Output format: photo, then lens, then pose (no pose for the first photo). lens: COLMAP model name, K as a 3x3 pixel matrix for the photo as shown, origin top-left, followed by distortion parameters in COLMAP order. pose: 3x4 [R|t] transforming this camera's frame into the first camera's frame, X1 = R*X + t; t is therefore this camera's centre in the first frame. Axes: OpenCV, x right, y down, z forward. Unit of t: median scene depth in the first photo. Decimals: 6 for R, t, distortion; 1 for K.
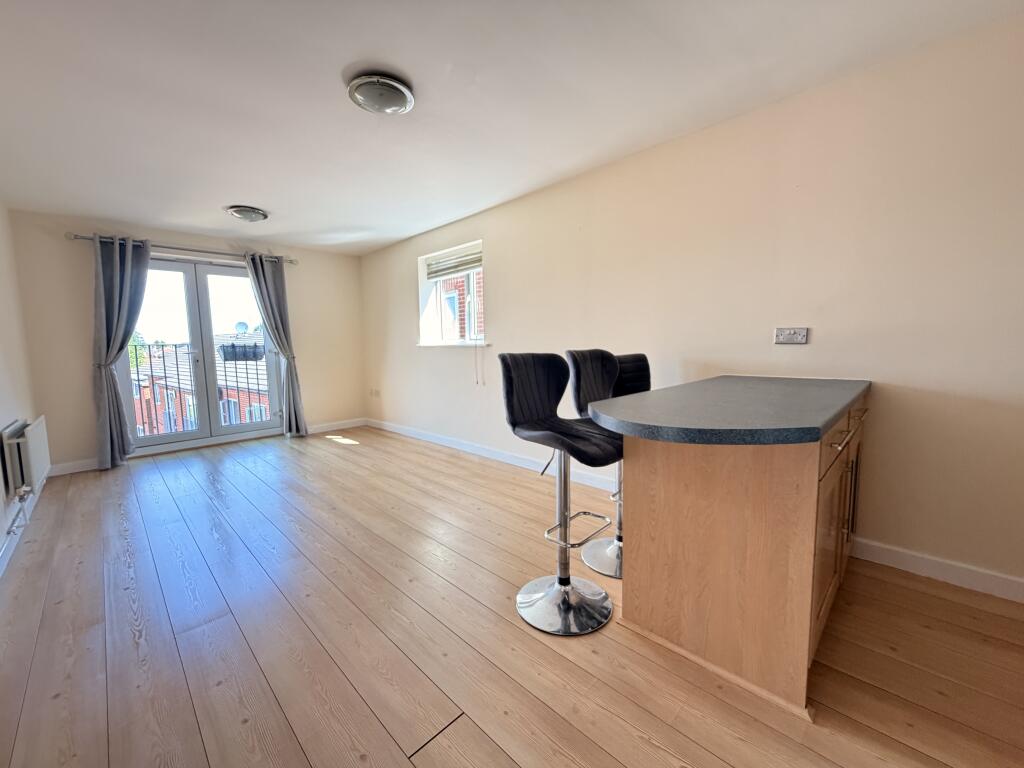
lens RADIAL K [[413.0, 0, 514.7], [0, 413.0, 384.3], [0, 0, 1]] dist [0.000109, -0.000367]
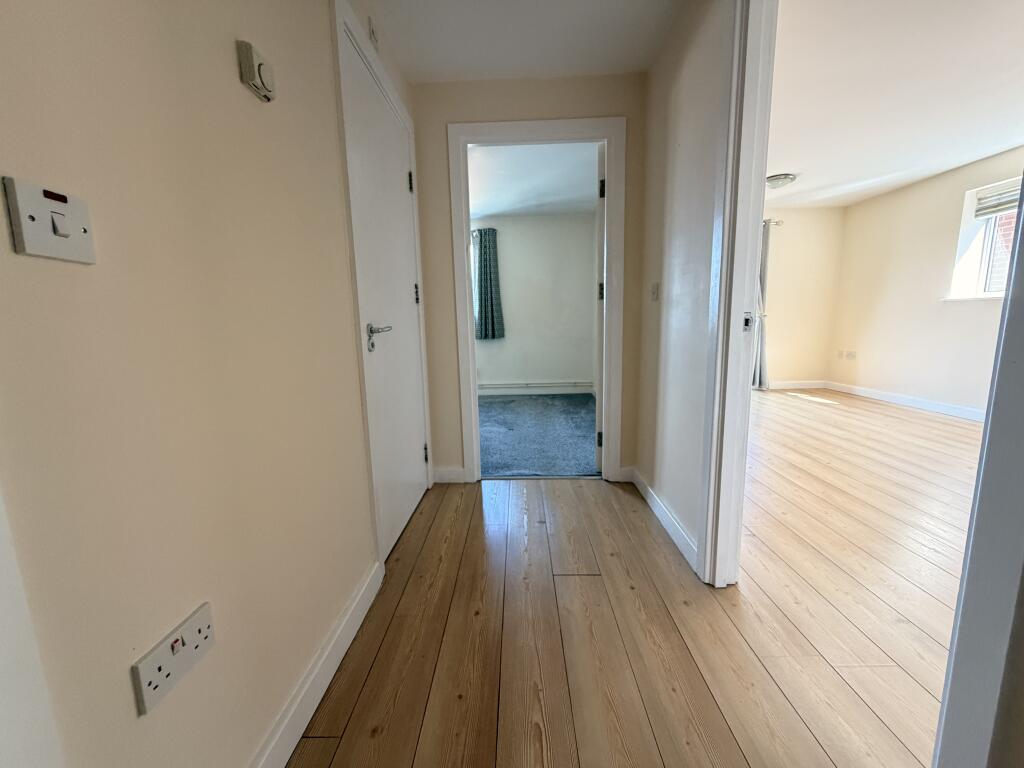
lens RADIAL K [[413.0, 0, 508.7], [0, 413.0, 384.1], [0, 0, 1]] dist [0.000109, -0.000367]
pose [[0.701112, 0.110189, -0.704485, -0.282916], [-0.063378, 0.993707, 0.092351, 0.066825], [0.710228, -0.020100, 0.703684, -0.278994]]
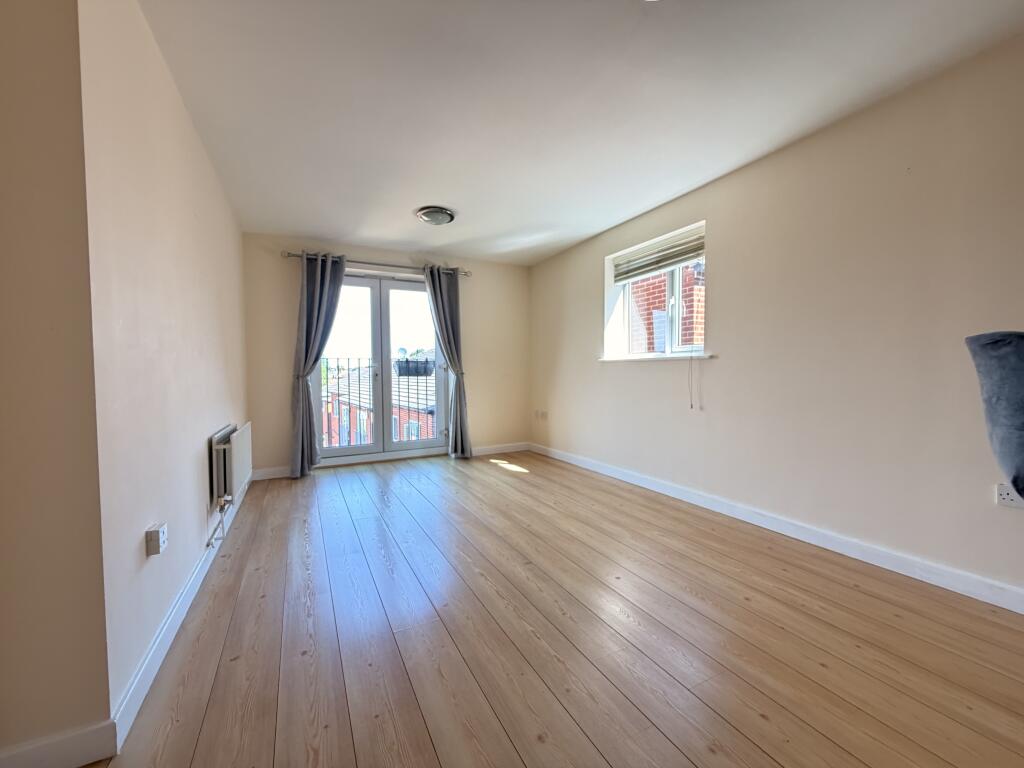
lens RADIAL K [[413.0, 0, 514.7], [0, 413.0, 385.4], [0, 0, 1]] dist [0.000109, -0.000367]
pose [[0.952947, 0.021819, -0.302350, -0.168004], [-0.040447, 0.997640, -0.055485, 0.012142], [0.300426, 0.065103, 0.951581, 0.172112]]
